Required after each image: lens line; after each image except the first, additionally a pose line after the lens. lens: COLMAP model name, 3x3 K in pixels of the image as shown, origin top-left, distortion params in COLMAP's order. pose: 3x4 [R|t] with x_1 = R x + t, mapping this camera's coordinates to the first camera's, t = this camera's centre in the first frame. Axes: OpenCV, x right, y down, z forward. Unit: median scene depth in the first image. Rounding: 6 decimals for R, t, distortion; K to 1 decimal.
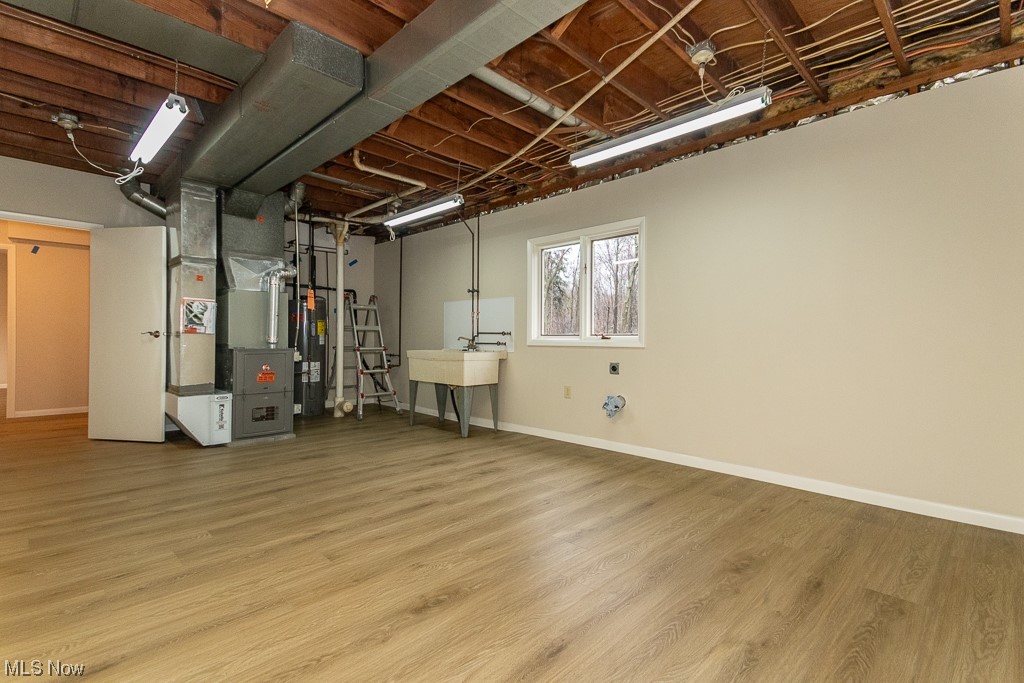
lens RADIAL K [[483.3, 0, 491.1], [0, 483.3, 338.1], [0, 0, 1]] dist [0.039329, -0.000139]
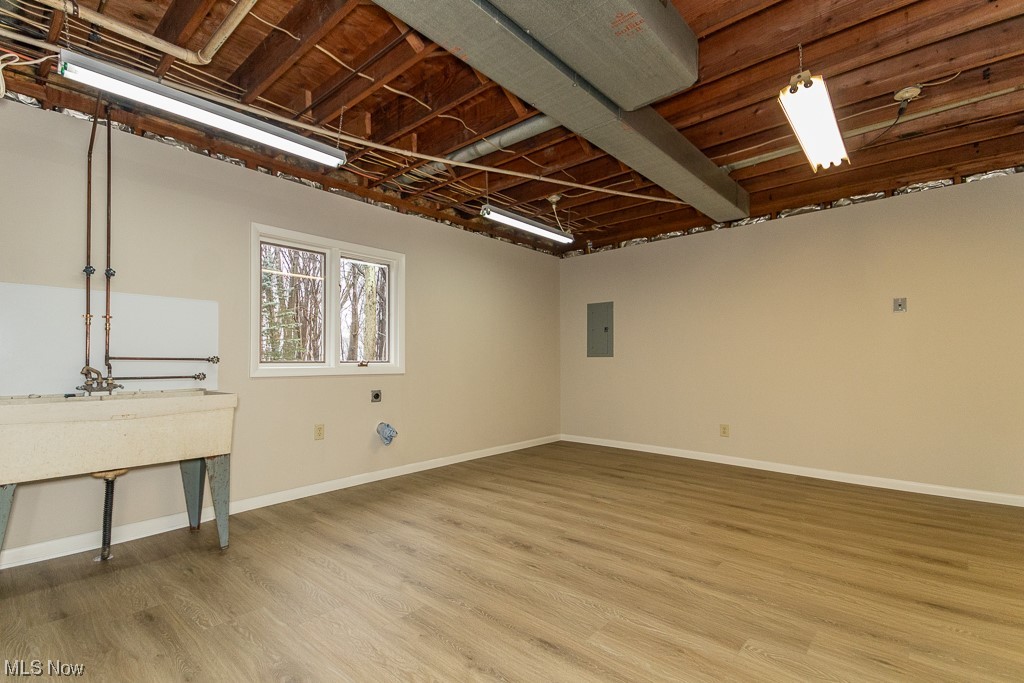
lens RADIAL K [[466.8, 0, 509.4], [0, 466.8, 351.4], [0, 0, 1]] dist [0.042307, -0.000951]
pose [[-0.078942, 0.015523, 0.996758, -0.931810], [-0.003851, 0.999867, -0.015876, -0.018423], [-0.996872, -0.005092, -0.078871, 1.043393]]
